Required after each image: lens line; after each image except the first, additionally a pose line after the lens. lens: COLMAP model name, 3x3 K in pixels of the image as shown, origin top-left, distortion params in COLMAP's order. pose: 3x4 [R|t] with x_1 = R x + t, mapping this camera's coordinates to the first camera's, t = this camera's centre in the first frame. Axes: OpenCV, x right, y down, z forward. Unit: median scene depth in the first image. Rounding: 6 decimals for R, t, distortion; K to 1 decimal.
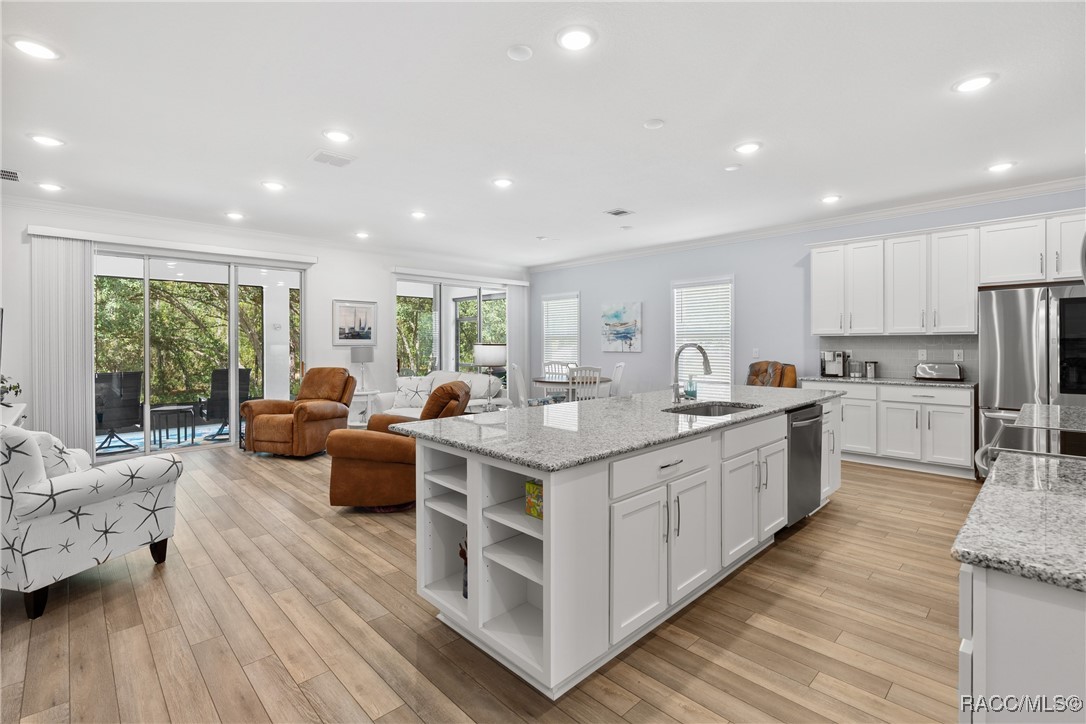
lens RADIAL K [[496.4, 0, 548.3], [0, 496.4, 344.1], [0, 0, 1]] dist [-0.001652, -0.000057]
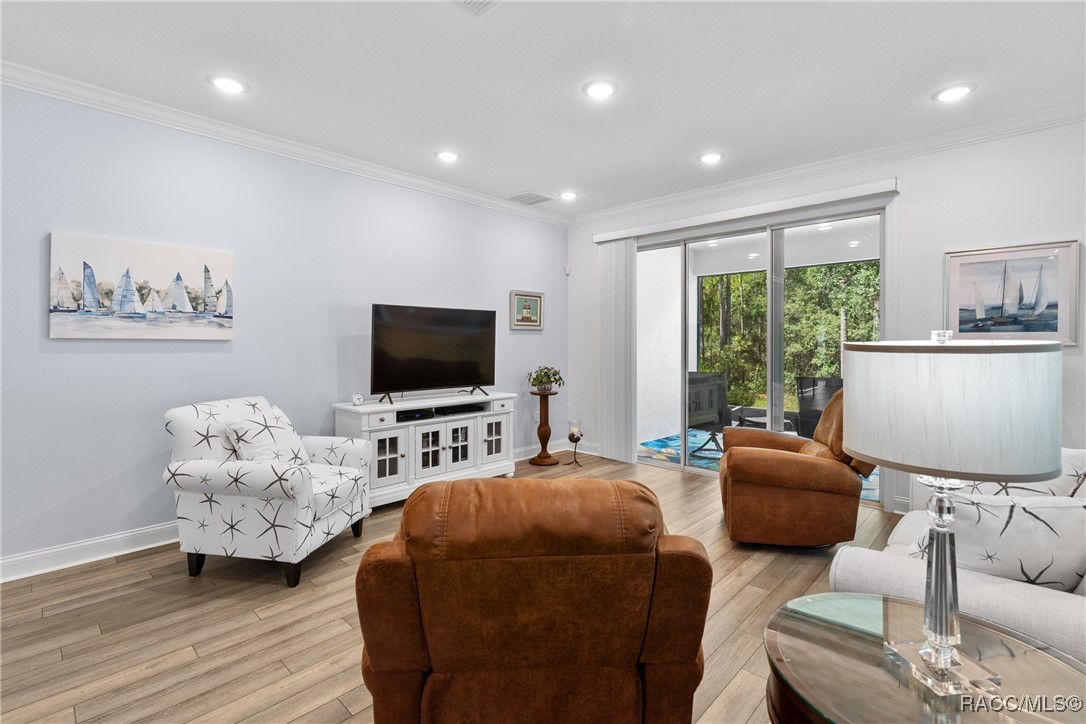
lens RADIAL K [[502.5, 0, 543.6], [0, 502.5, 341.7], [0, 0, 1]] dist [-0.005038, -0.000766]
pose [[0.032320, 0.001821, -0.999476, 0.061849], [-0.003142, 0.999994, 0.001720, -0.000624], [0.999473, 0.003085, 0.032326, 0.684047]]
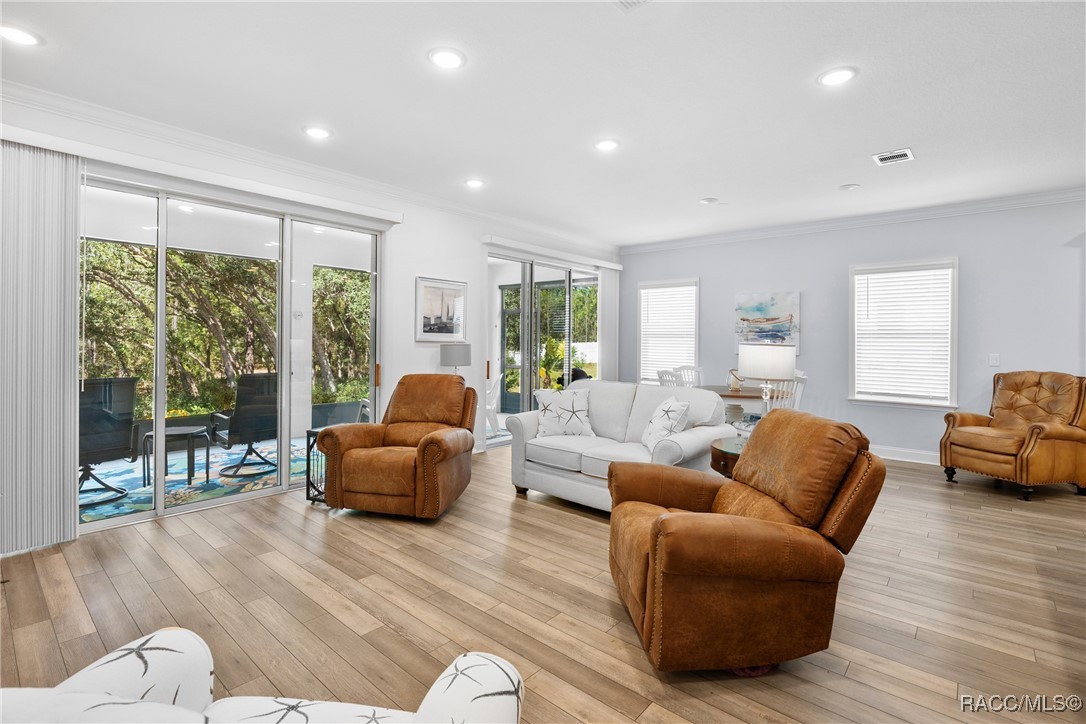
lens RADIAL K [[502.5, 0, 543.6], [0, 502.5, 341.7], [0, 0, 1]] dist [-0.005038, -0.000766]
pose [[0.995880, 0.015073, 0.089424, -0.371024], [-0.015107, 0.999886, -0.000298, 0.000759], [-0.089418, -0.001054, 0.995994, 0.318426]]
